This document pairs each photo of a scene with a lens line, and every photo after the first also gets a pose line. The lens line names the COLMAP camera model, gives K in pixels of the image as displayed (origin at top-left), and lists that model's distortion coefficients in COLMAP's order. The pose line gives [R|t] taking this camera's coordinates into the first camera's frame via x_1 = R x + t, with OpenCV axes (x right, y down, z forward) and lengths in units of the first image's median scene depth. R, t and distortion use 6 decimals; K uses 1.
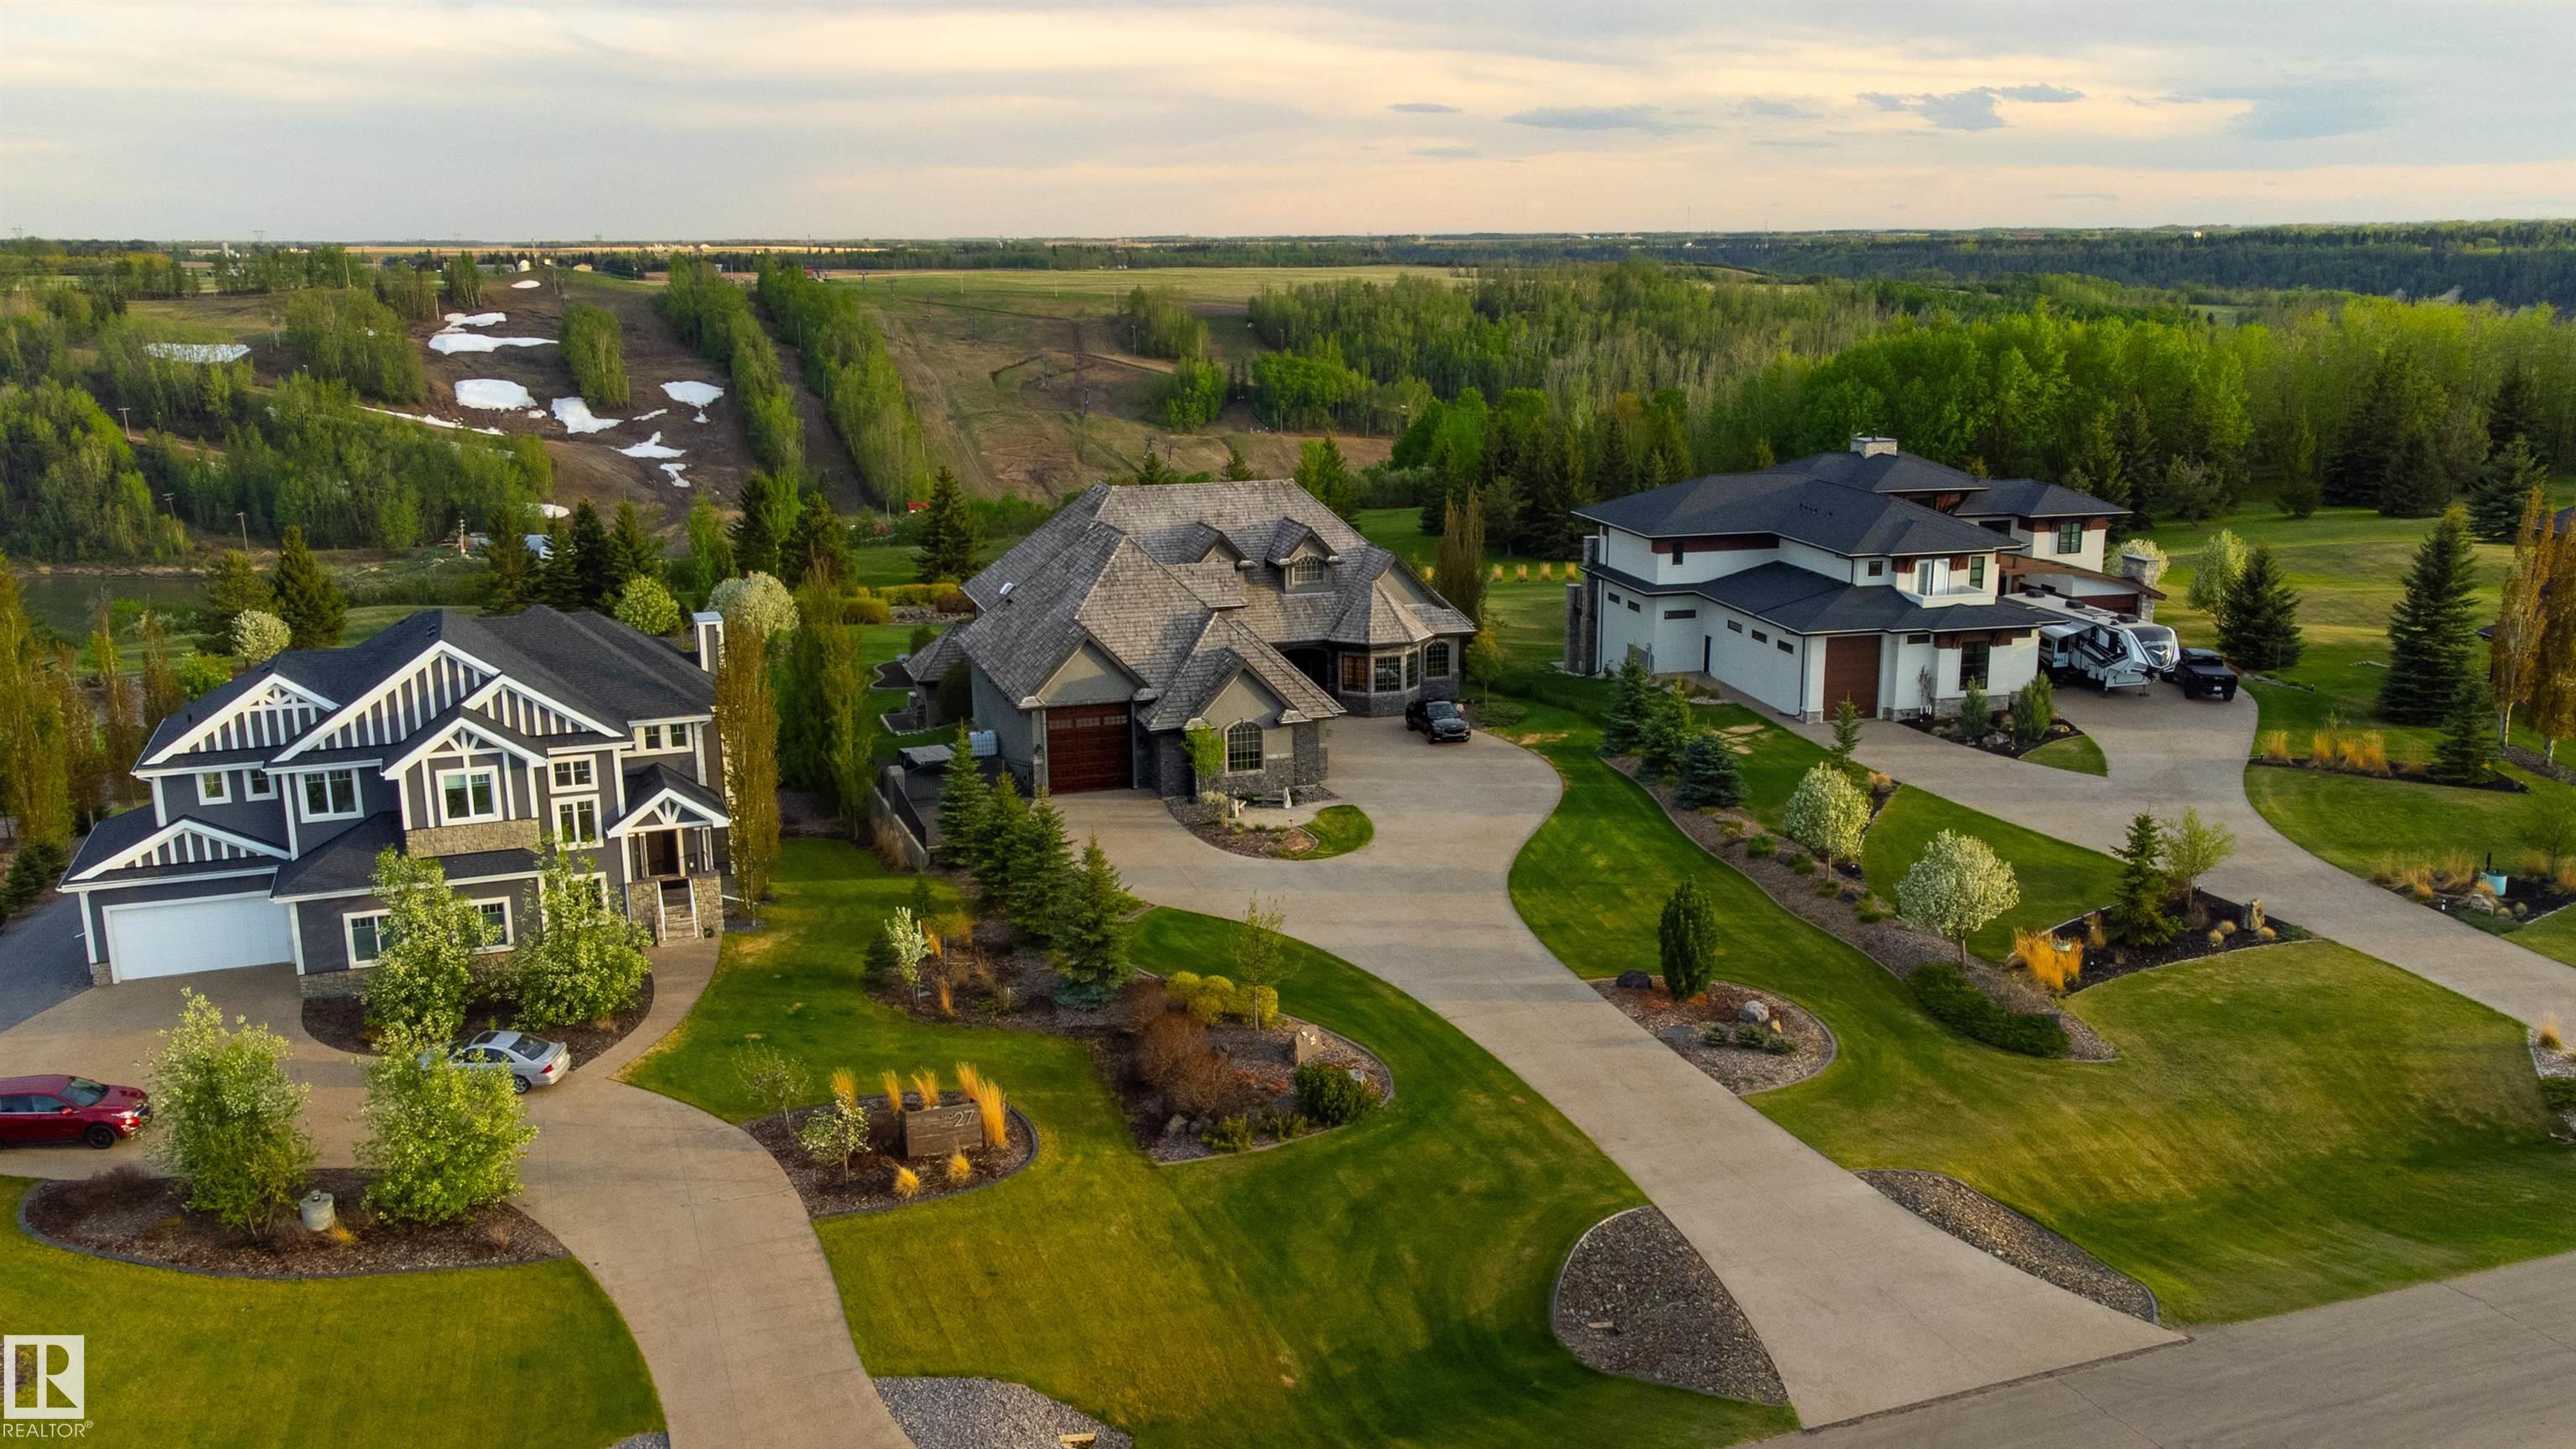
lens RADIAL K [[2140.8, 0, 1293.8], [0, 2140.8, 760.7], [0, 0, 1]] dist [0.038905, -0.000215]
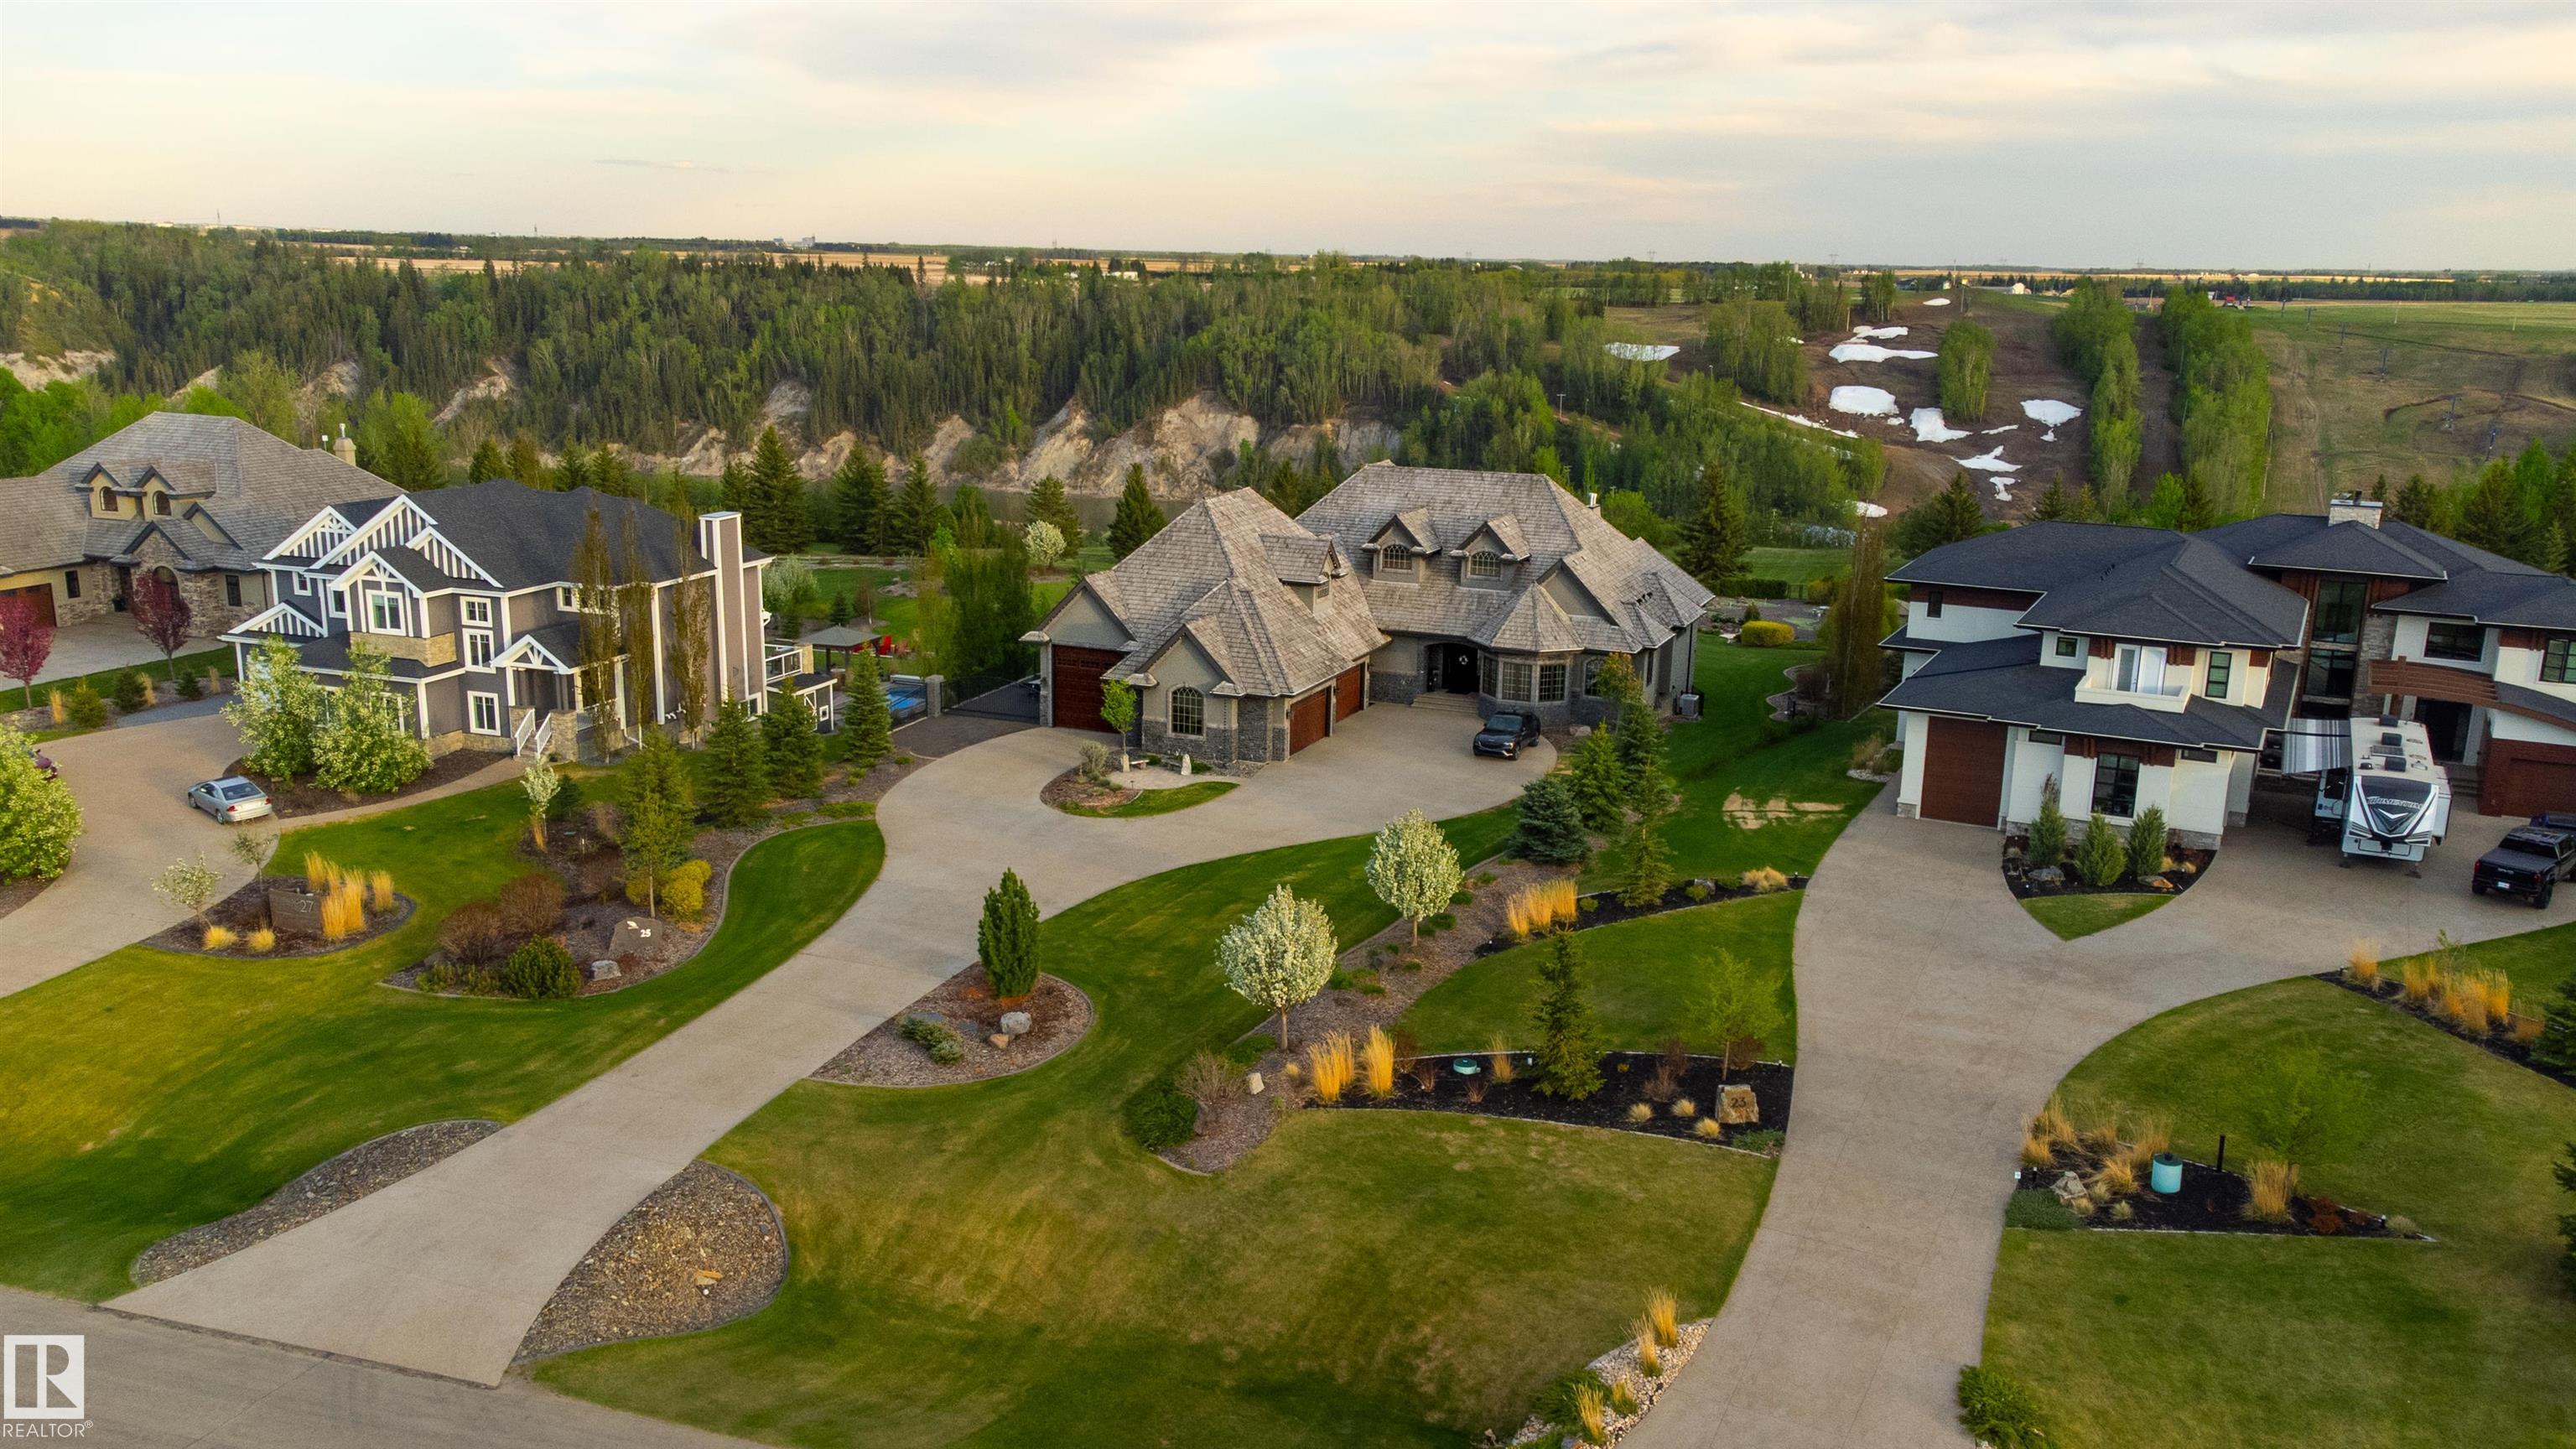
lens RADIAL K [[2023.6, 0, 1288.0], [0, 2023.6, 724.5], [0, 0, 1]] dist [0.041665, 0.005380]
pose [[0.769188, 0.166849, -0.616855, 0.536759], [-0.176397, 0.983244, 0.045994, -0.046563], [0.614193, 0.073433, 0.785732, 0.241625]]
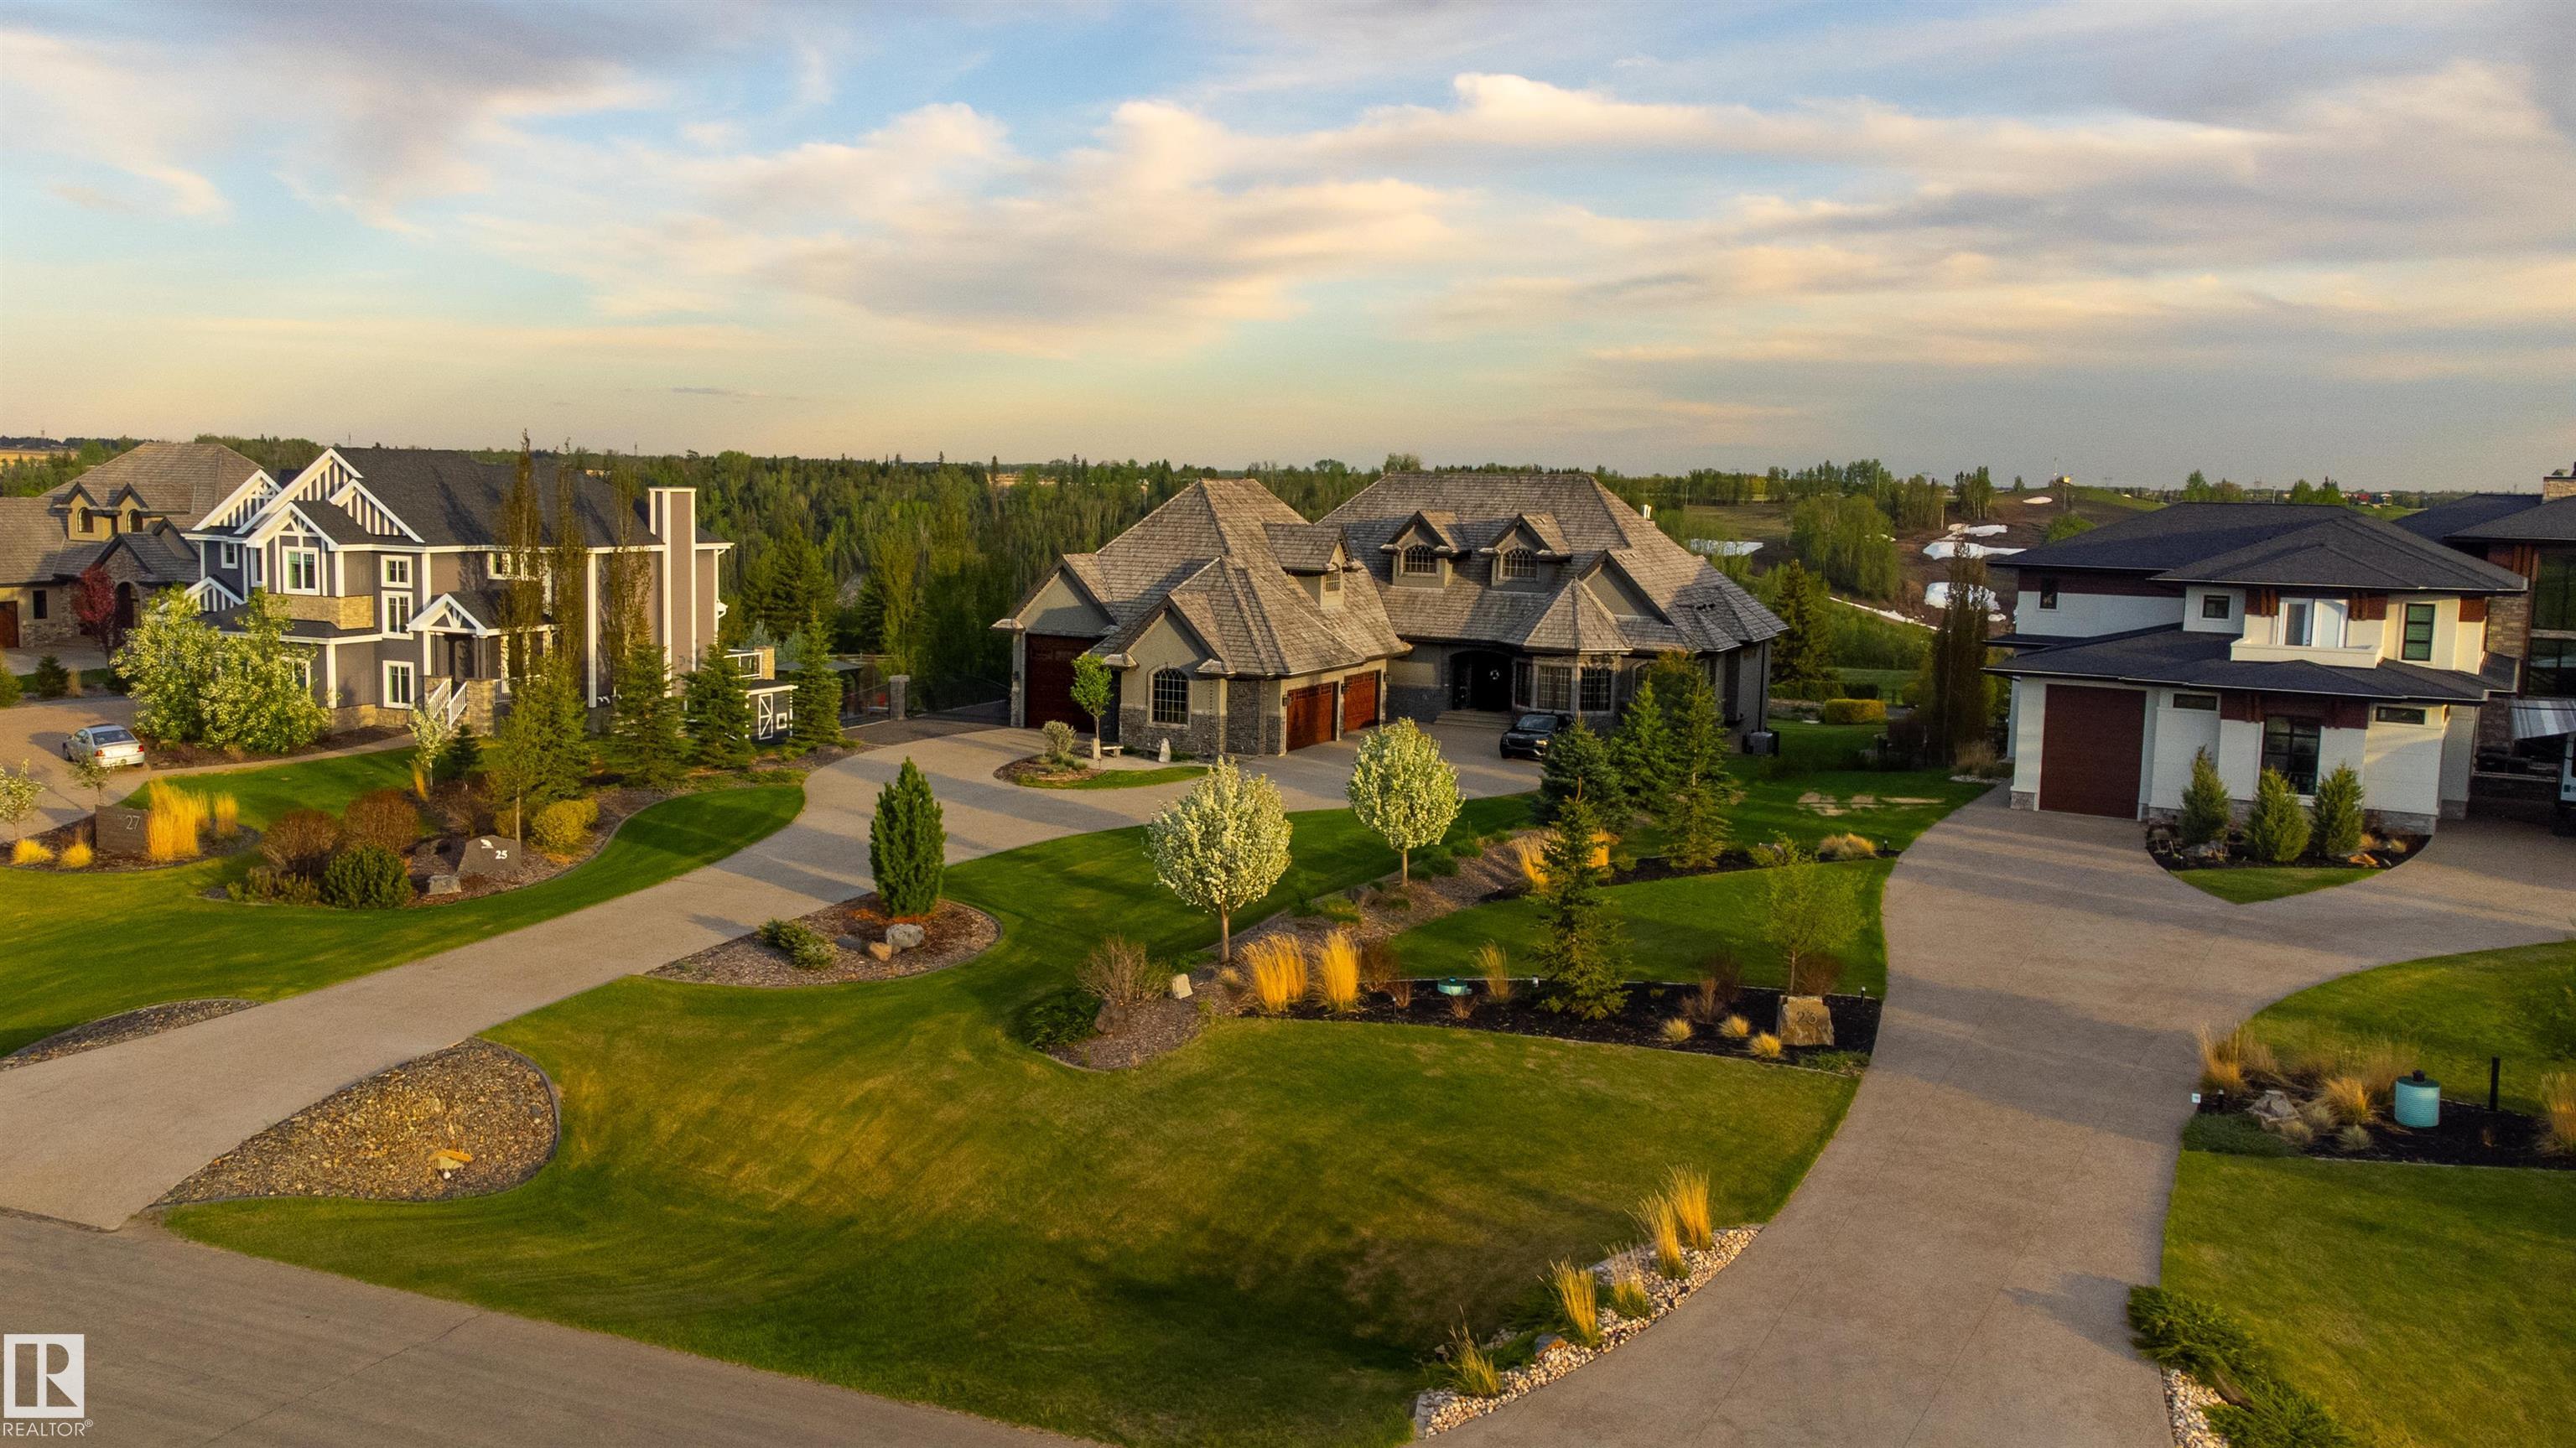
lens RADIAL K [[2057.1, 0, 1166.6], [0, 2057.1, 666.9], [0, 0, 1]] dist [0.033175, 0.037651]
pose [[0.705309, 0.090694, -0.703075, 0.511148], [-0.193175, 0.978838, -0.067522, 0.035286], [0.682073, 0.183440, 0.707903, 0.342384]]
